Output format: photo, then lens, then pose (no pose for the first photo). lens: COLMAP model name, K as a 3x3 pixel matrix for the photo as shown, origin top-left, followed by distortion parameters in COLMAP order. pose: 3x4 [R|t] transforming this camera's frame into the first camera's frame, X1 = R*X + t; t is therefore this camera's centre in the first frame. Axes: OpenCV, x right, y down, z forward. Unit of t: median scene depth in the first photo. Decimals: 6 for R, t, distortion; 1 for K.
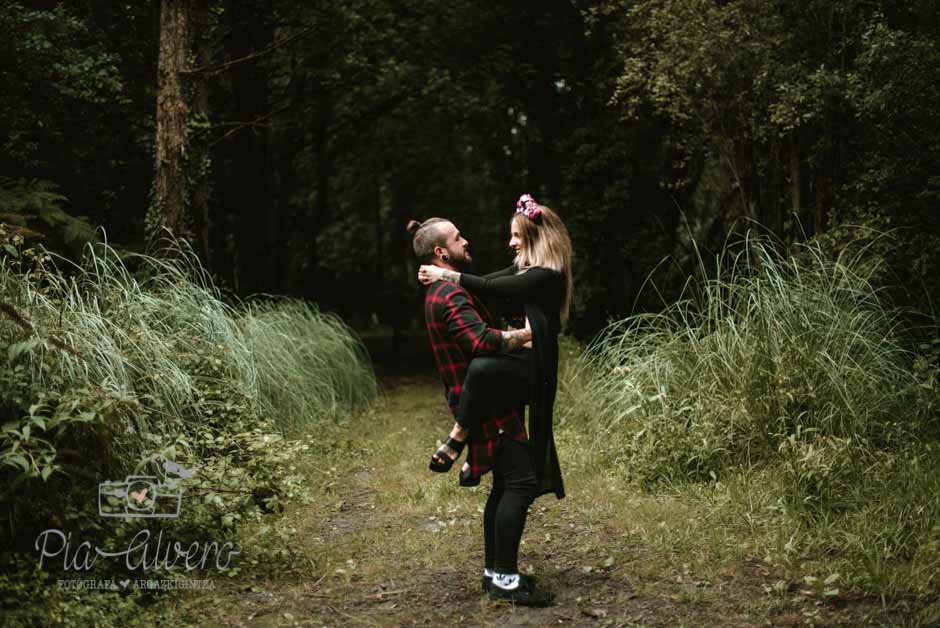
lens RADIAL K [[1359.7, 0, 470.0], [0, 1359.7, 314.0], [0, 0, 1]] dist [-0.139365, 0.112895]
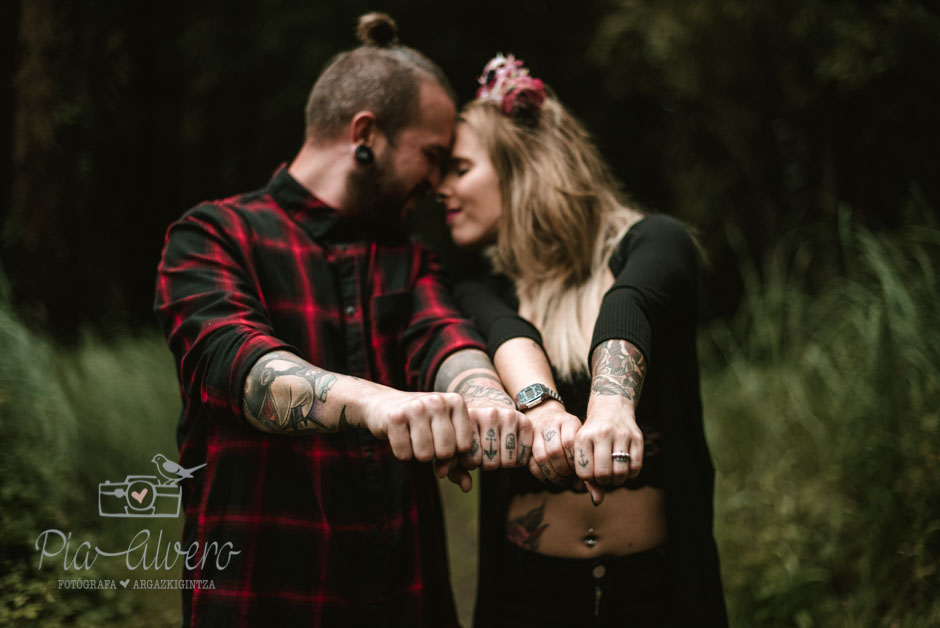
lens RADIAL K [[1359.7, 0, 470.0], [0, 1359.7, 314.0], [0, 0, 1]] dist [-0.139365, 0.112895]
pose [[0.998998, 0.008019, 0.044020, 0.007315], [-0.006835, 0.999612, -0.026989, 0.001131], [-0.044219, 0.026661, 0.998666, 0.297638]]
